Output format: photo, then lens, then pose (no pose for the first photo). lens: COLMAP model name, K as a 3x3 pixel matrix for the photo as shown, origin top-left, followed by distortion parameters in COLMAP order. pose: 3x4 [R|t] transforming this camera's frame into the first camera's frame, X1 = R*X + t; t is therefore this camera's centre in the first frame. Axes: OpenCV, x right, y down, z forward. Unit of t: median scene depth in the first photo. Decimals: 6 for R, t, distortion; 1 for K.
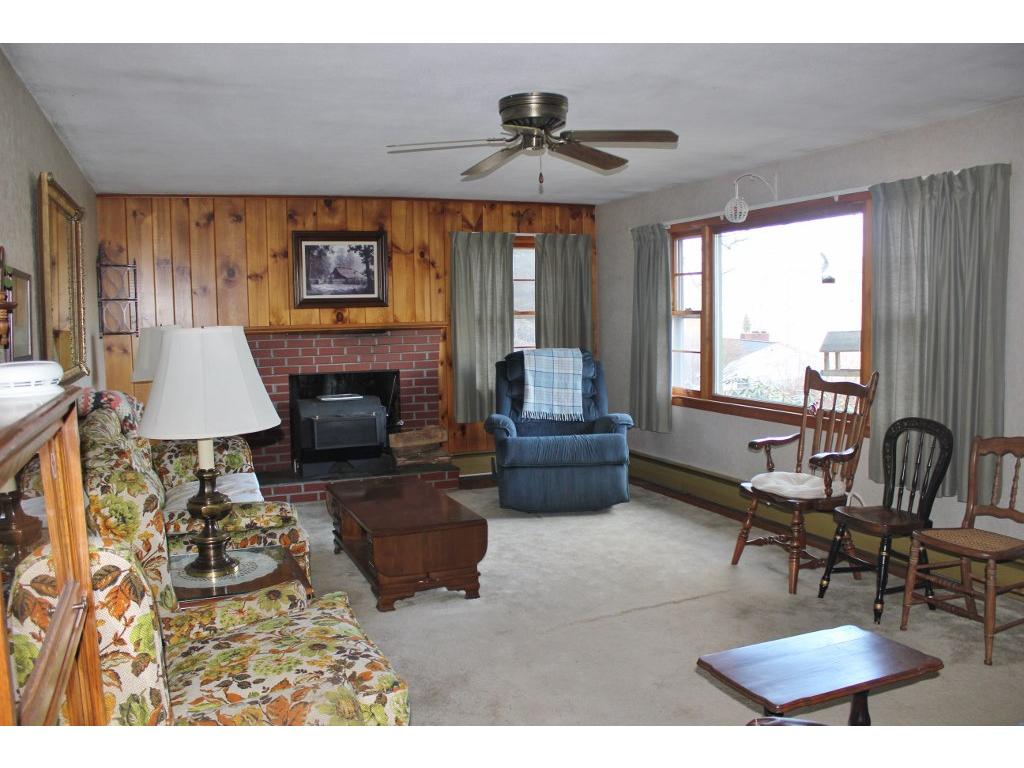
lens RADIAL K [[849.7, 0, 512.0], [0, 849.7, 384.0], [0, 0, 1]] dist [-0.170897, 0.177653]
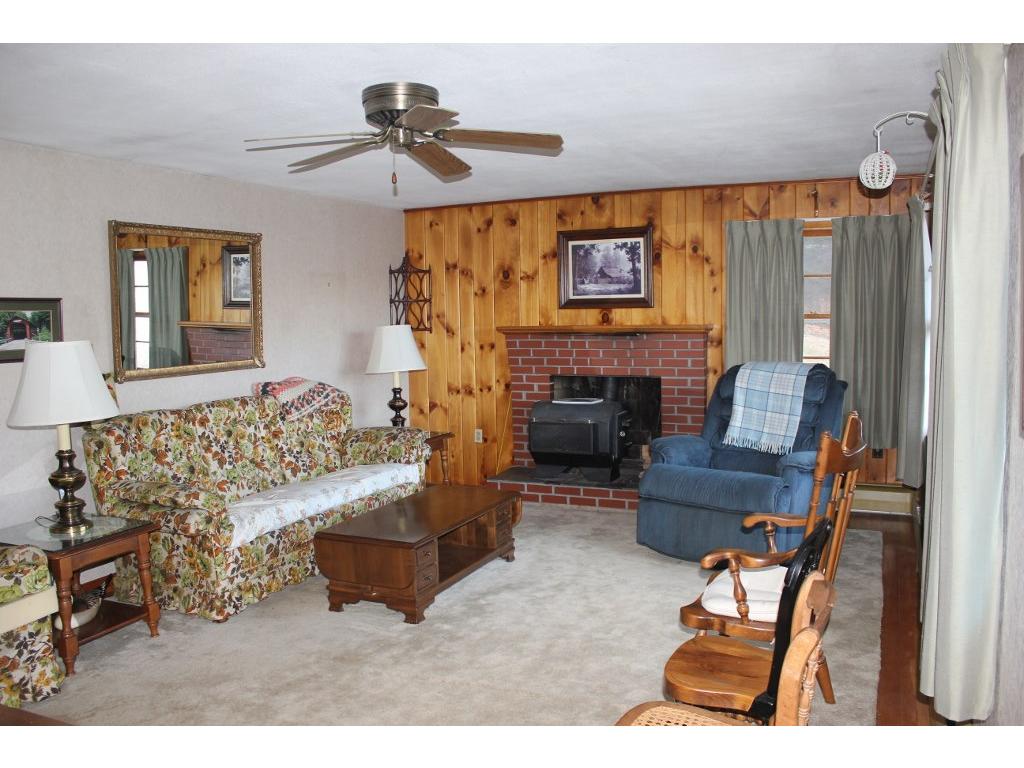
lens RADIAL K [[849.7, 0, 512.0], [0, 849.7, 384.0], [0, 0, 1]] dist [-0.170897, 0.177653]
pose [[0.689328, 0.066606, -0.721381, 0.427637], [-0.055539, 0.997693, 0.039046, -0.036391], [0.722317, 0.013149, 0.691437, 0.257182]]
